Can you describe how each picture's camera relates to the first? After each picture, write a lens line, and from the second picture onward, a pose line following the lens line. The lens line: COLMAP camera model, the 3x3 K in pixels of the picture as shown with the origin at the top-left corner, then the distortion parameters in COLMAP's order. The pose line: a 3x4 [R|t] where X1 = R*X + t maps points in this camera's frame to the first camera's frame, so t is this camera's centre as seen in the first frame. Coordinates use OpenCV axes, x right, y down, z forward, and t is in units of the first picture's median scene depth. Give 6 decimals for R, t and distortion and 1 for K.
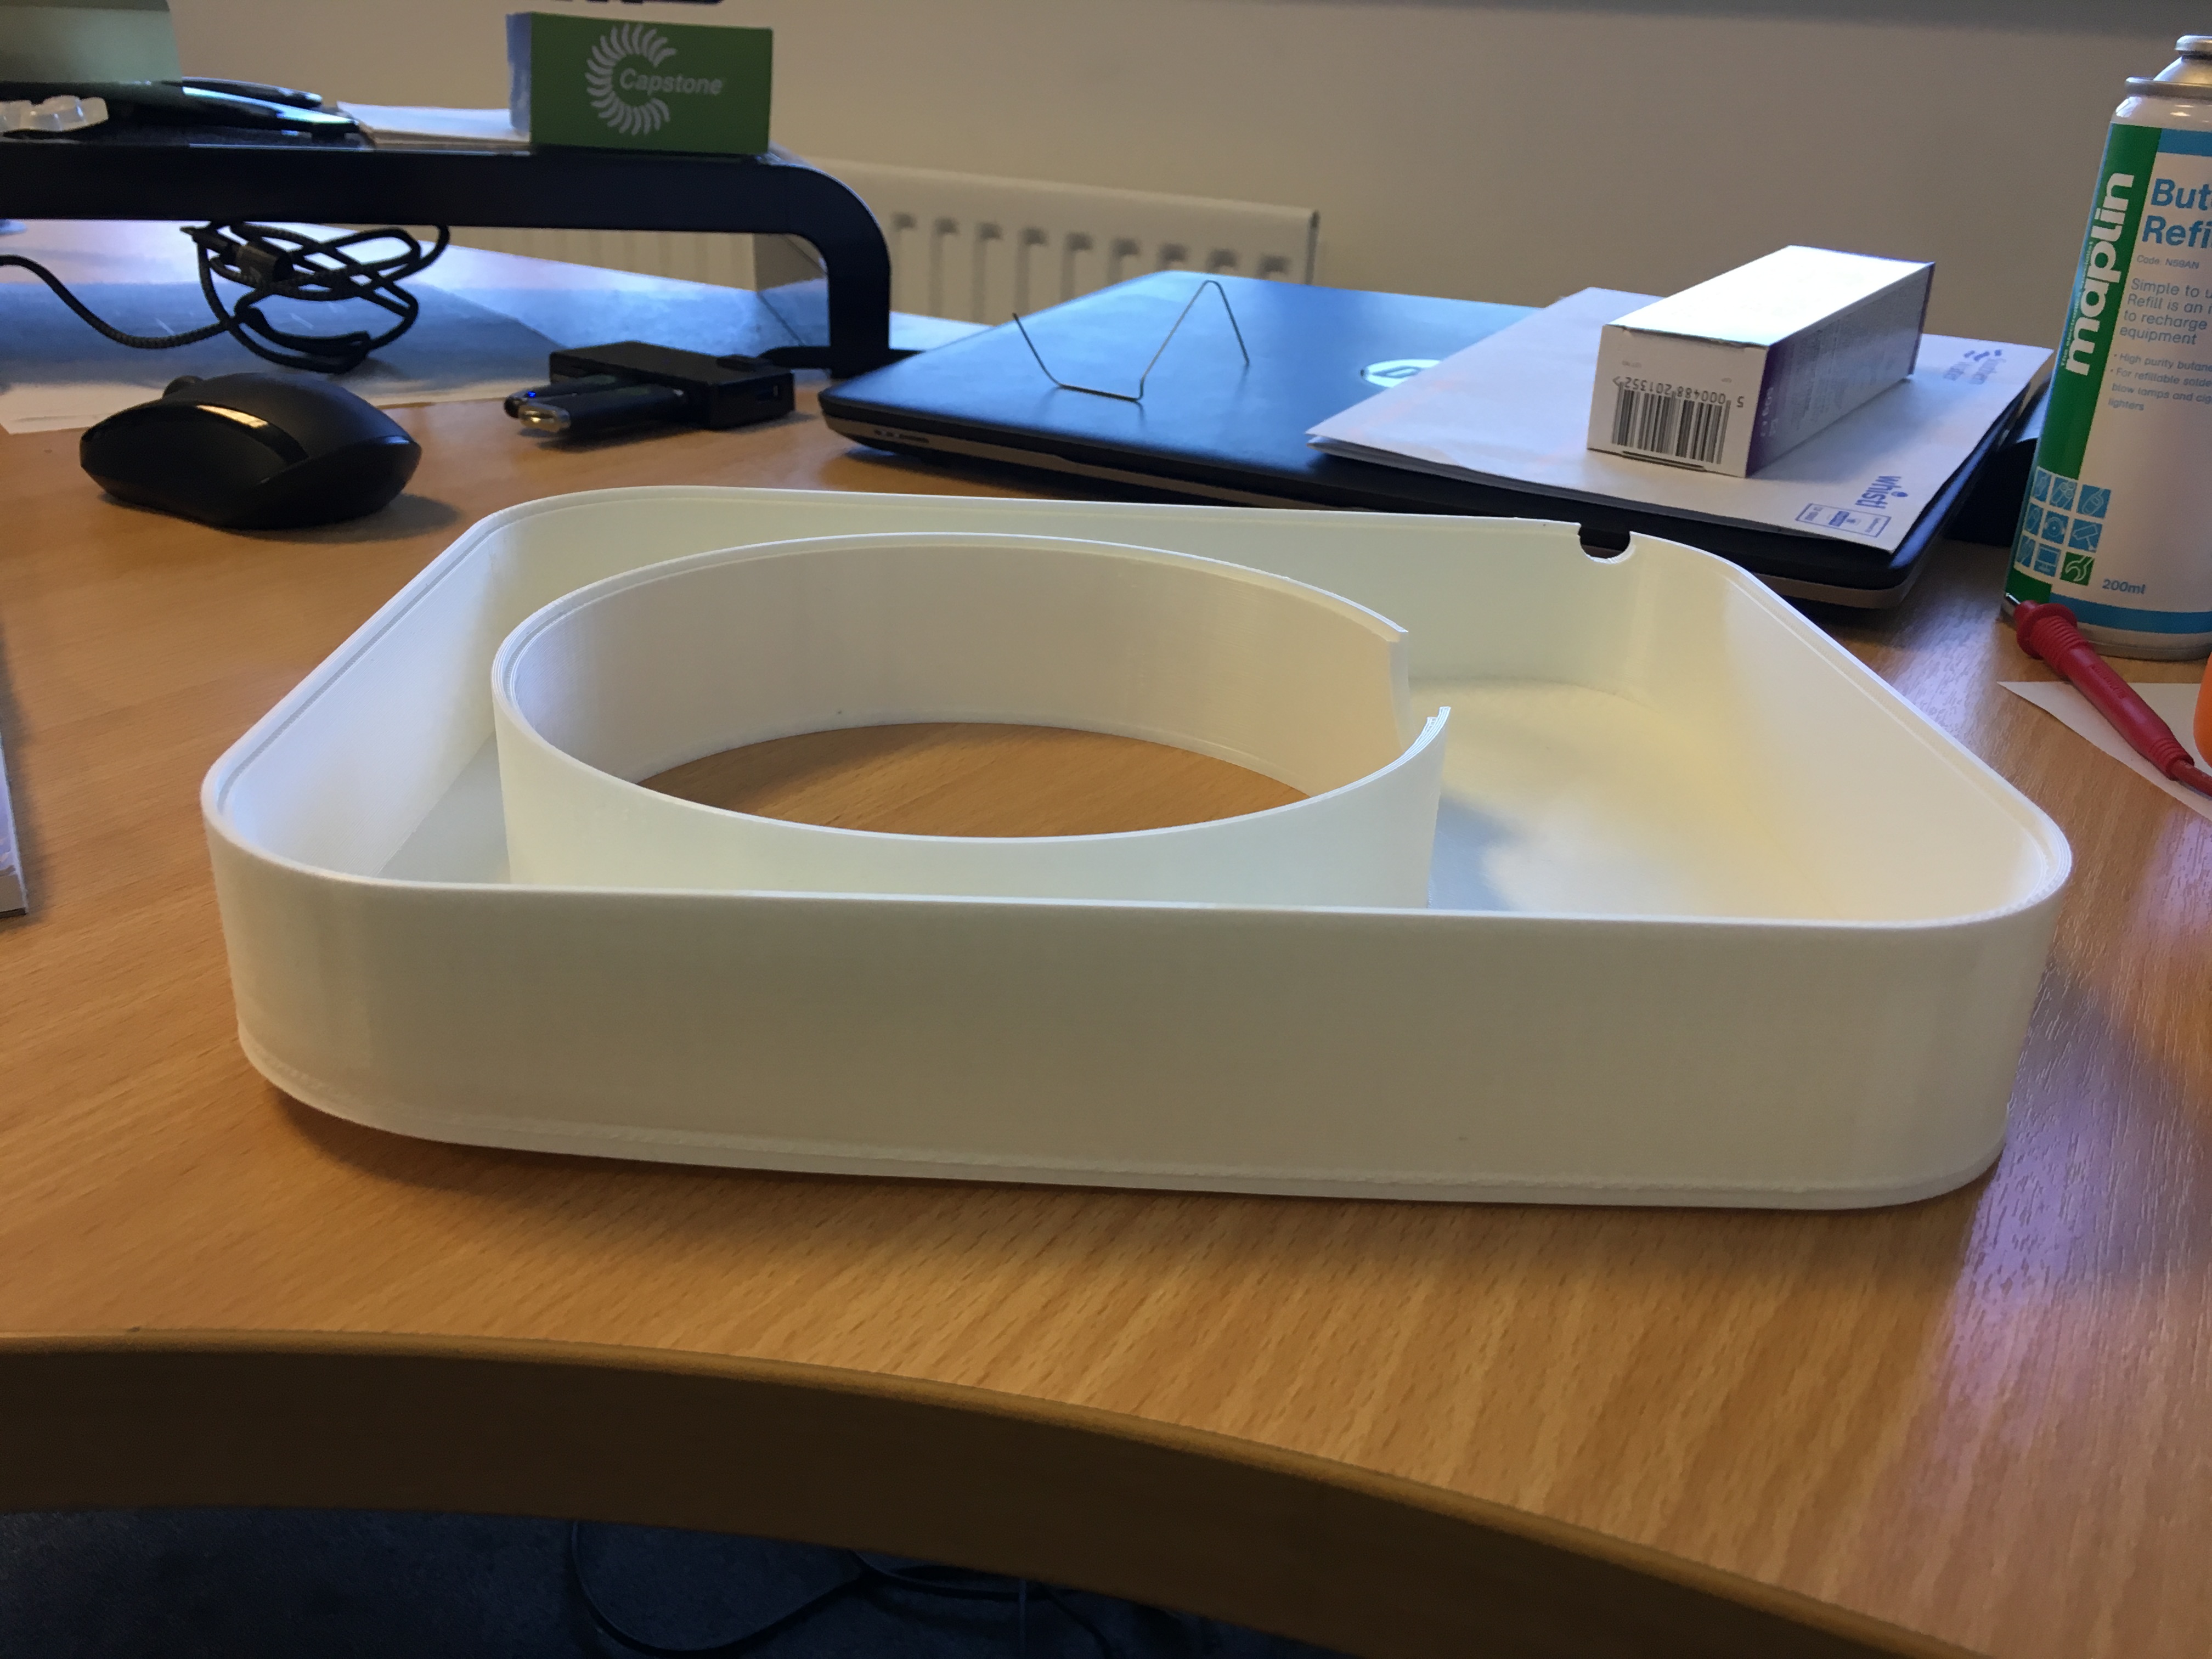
lens RADIAL K [[1908.3, 0, 1106.0], [0, 1908.3, 829.5], [0, 0, 1]] dist [0.062455, -0.089204]
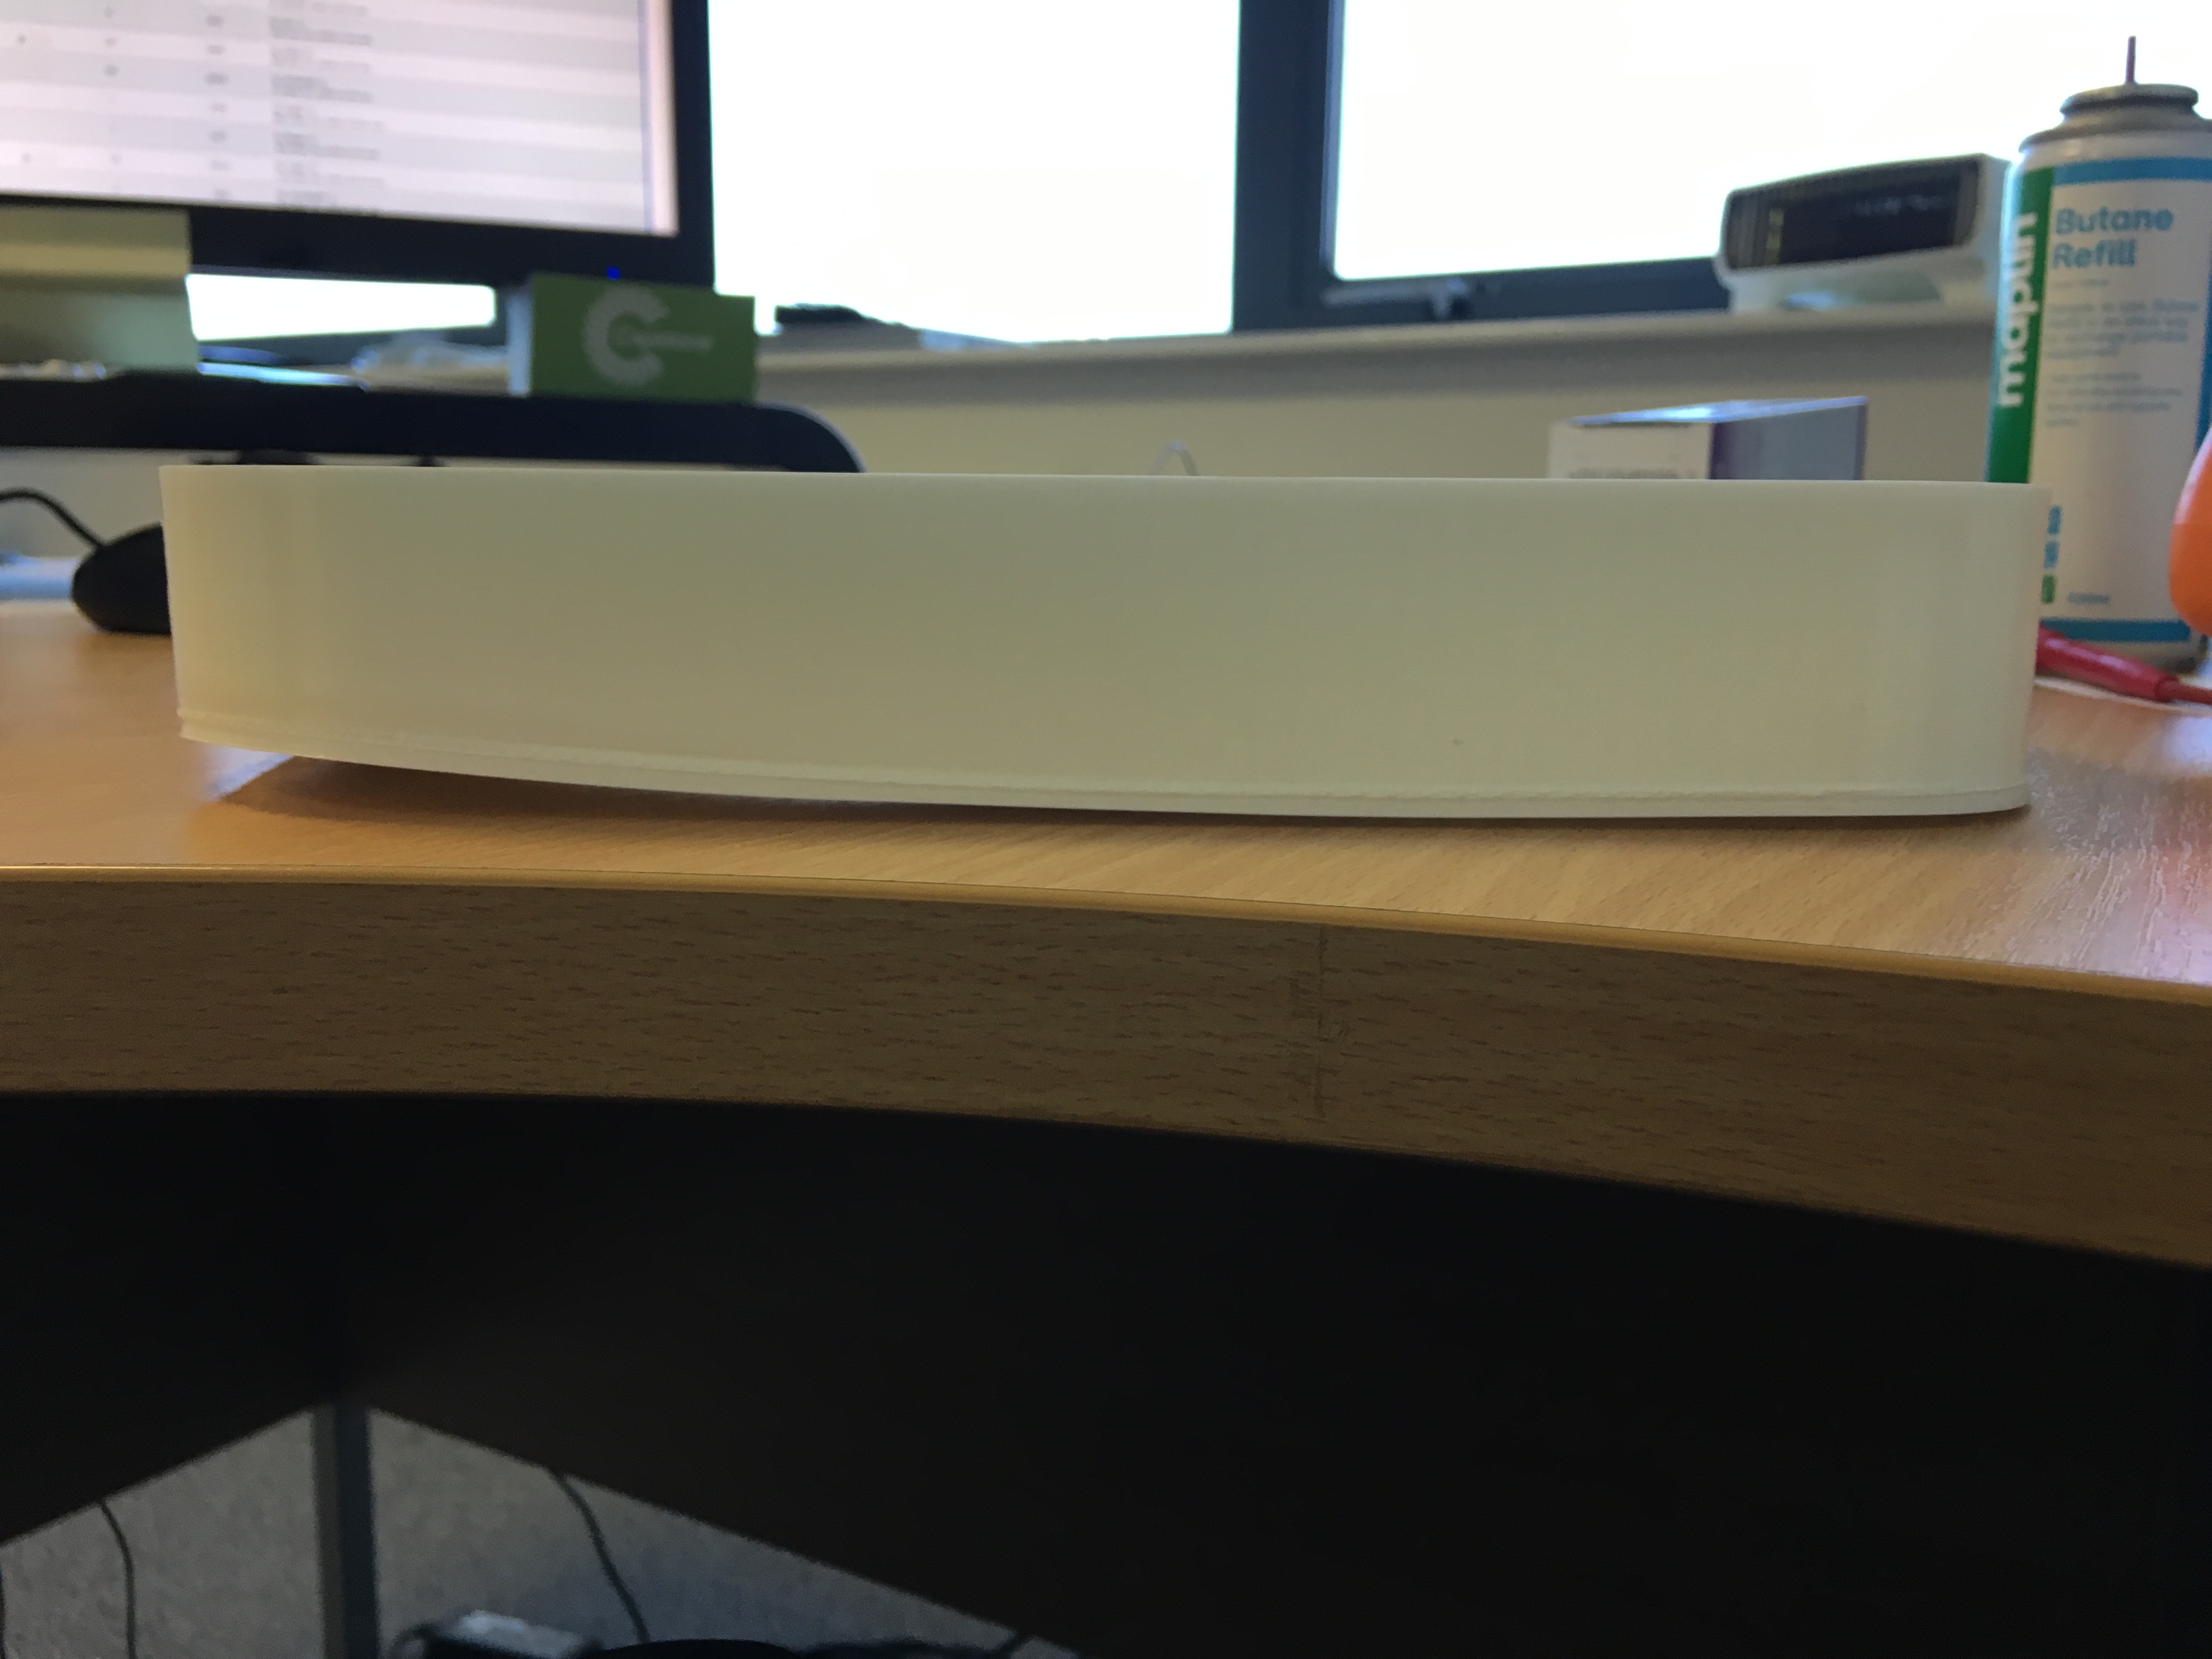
lens RADIAL K [[1930.3, 0, 1106.0], [0, 1930.3, 829.5], [0, 0, 1]] dist [0.073381, -0.117669]
pose [[0.999325, -0.035910, 0.007729, 0.000916], [0.036712, 0.969372, -0.242838, 0.227867], [0.001228, 0.242958, 0.970036, 0.037981]]
